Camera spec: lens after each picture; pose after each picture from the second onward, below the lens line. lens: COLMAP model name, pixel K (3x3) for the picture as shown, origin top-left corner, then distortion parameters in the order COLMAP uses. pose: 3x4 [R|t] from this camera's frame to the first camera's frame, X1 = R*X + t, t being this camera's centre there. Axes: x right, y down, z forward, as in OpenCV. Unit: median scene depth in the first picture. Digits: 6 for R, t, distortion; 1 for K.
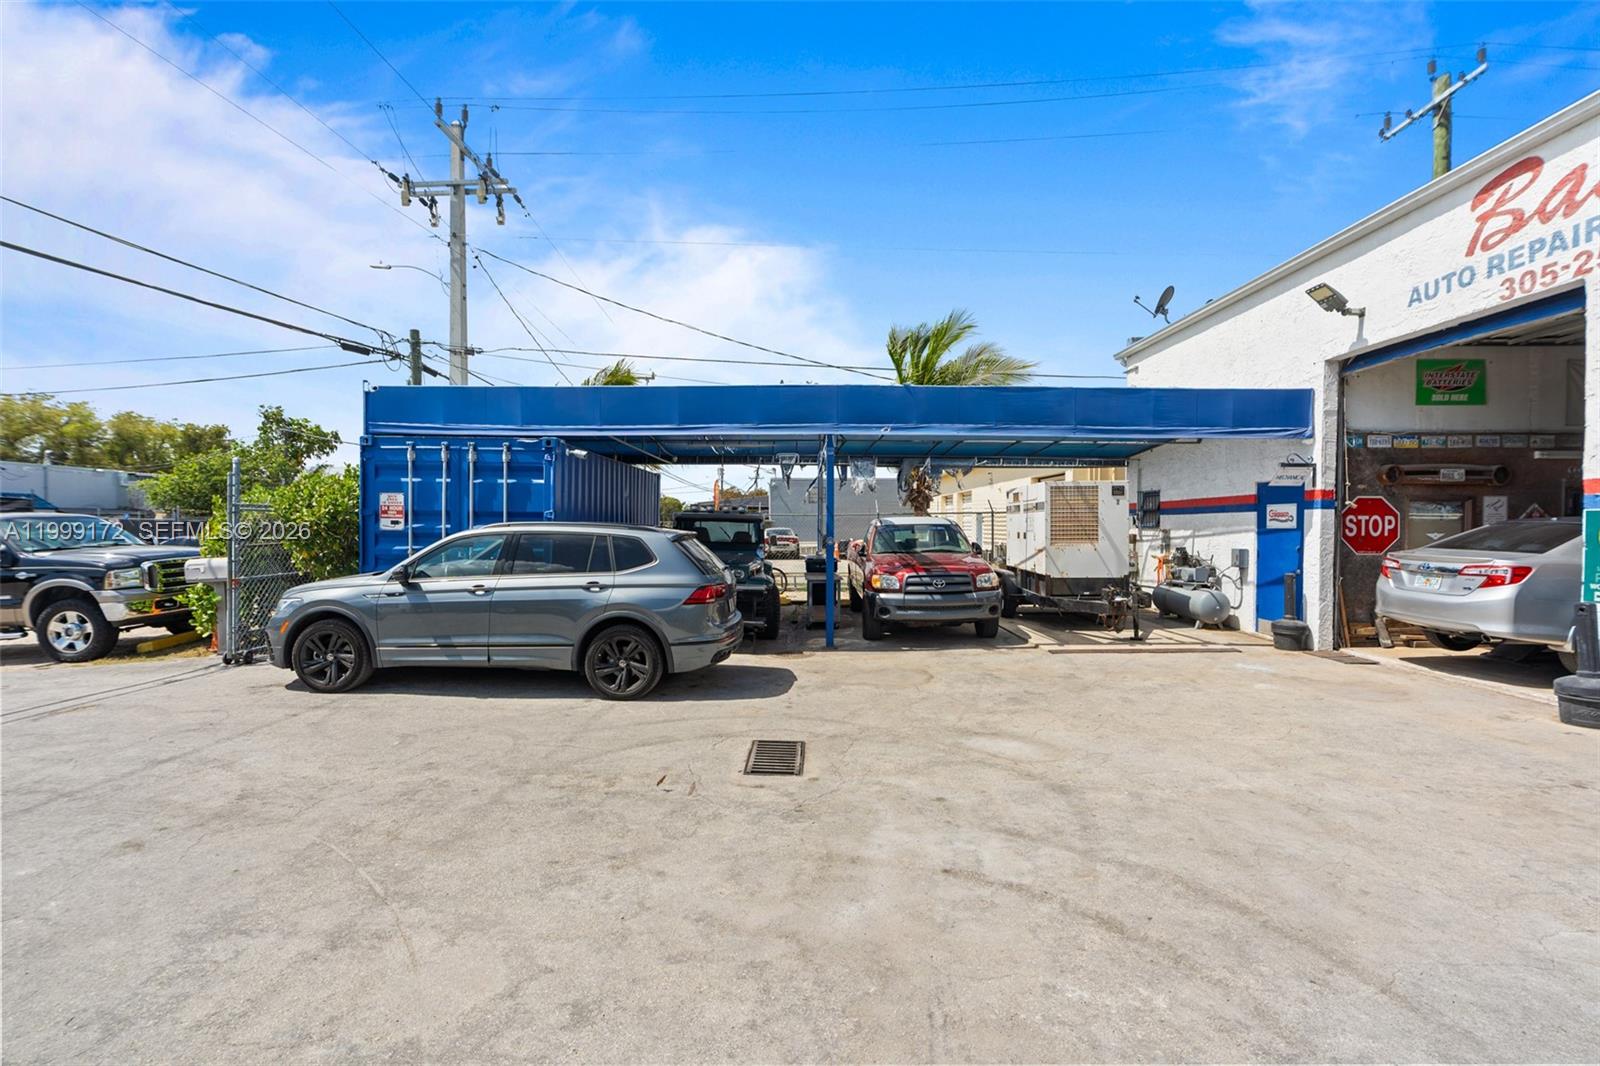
lens RADIAL K [[733.7, 0, 808.4], [0, 733.7, 514.1], [0, 0, 1]] dist [-0.001911, 0.000488]
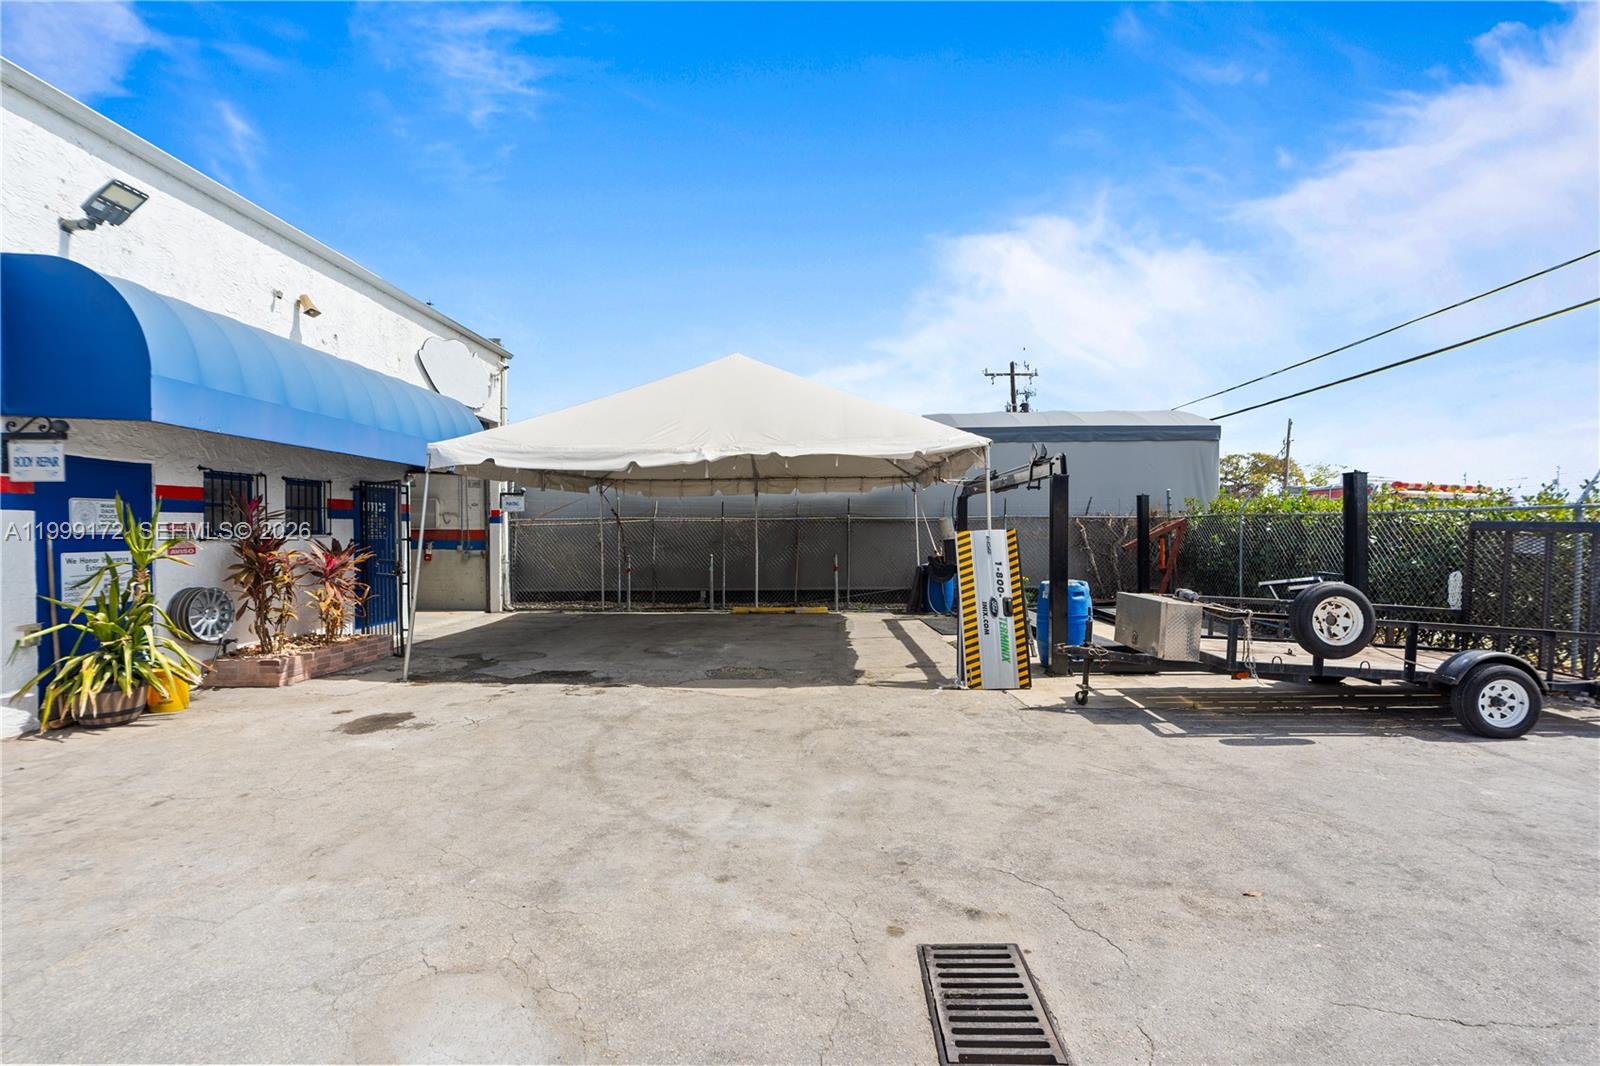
lens RADIAL K [[720.3, 0, 800.0], [0, 720.3, 533.0], [0, 0, 1]] dist [-0.001302, 0.000216]
pose [[-0.999473, 0.003343, 0.032302, 0.073864], [0.003029, 0.999948, -0.009776, 0.031369], [-0.032333, -0.009673, -0.999430, 1.775477]]
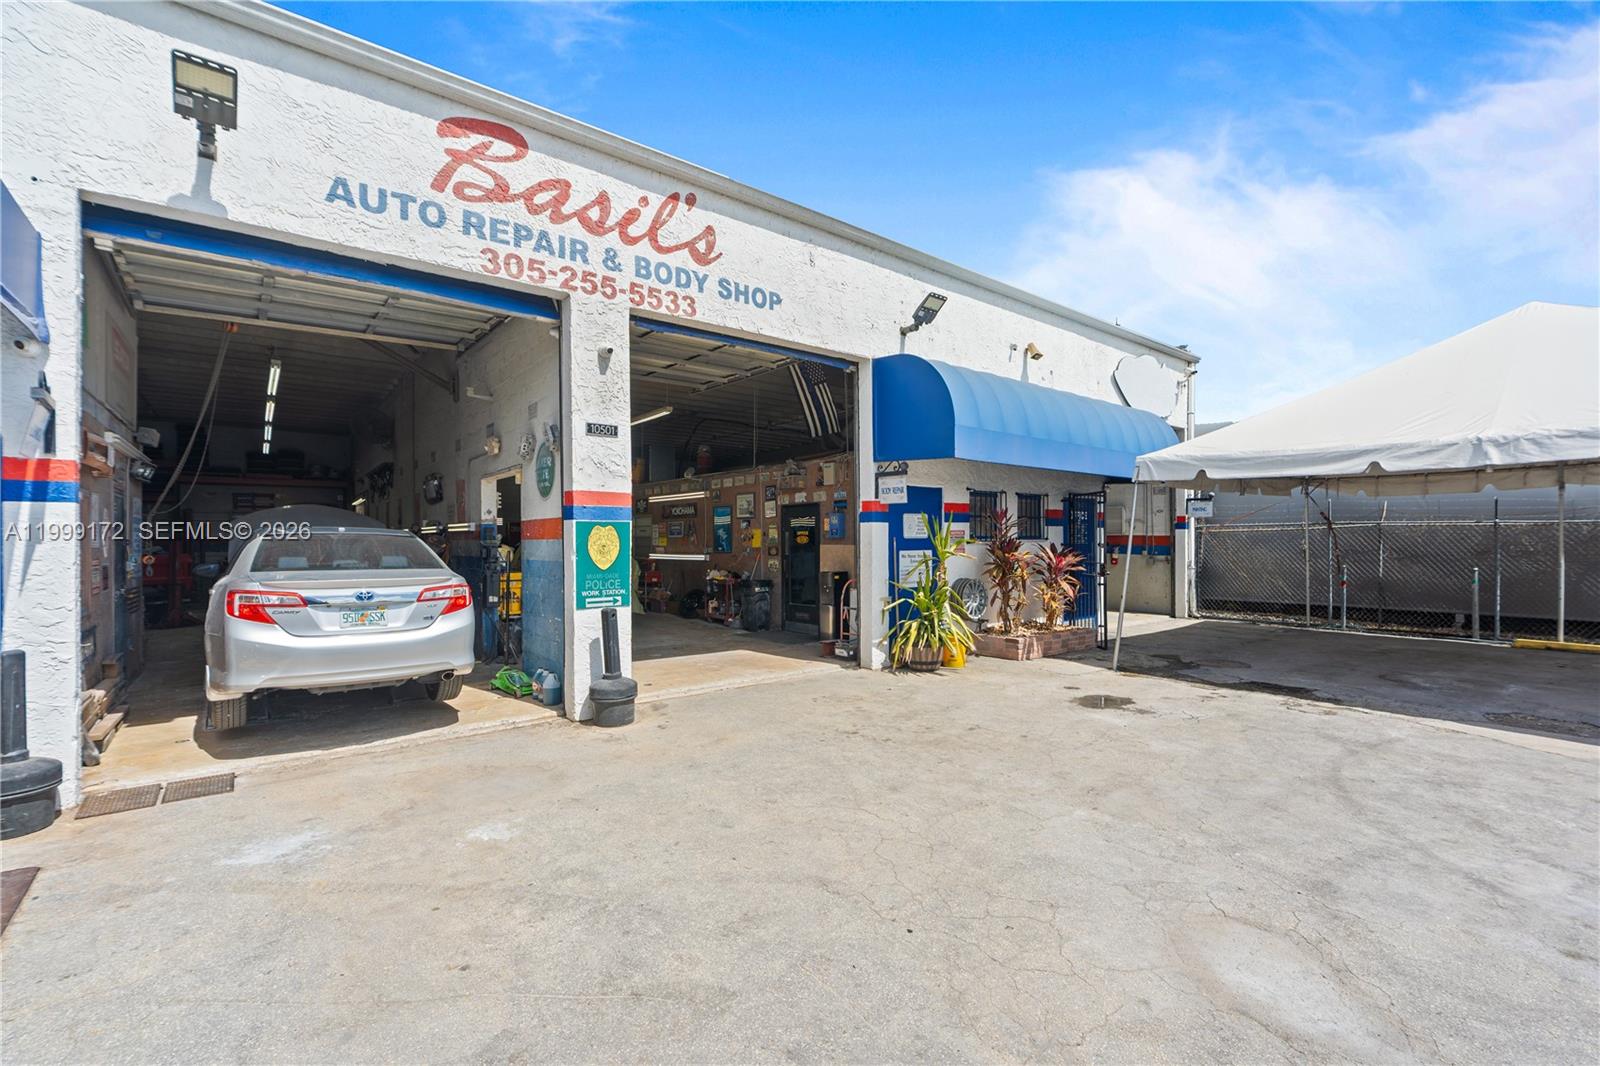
lens RADIAL K [[712.6, 0, 796.7], [0, 712.6, 537.5], [0, 0, 1]] dist [-0.009371, 0.003801]
pose [[-0.622815, 0.000831, 0.782369, 0.118928], [-0.009800, 0.999913, -0.008863, 0.034946], [-0.782308, -0.013187, -0.622753, 1.941331]]
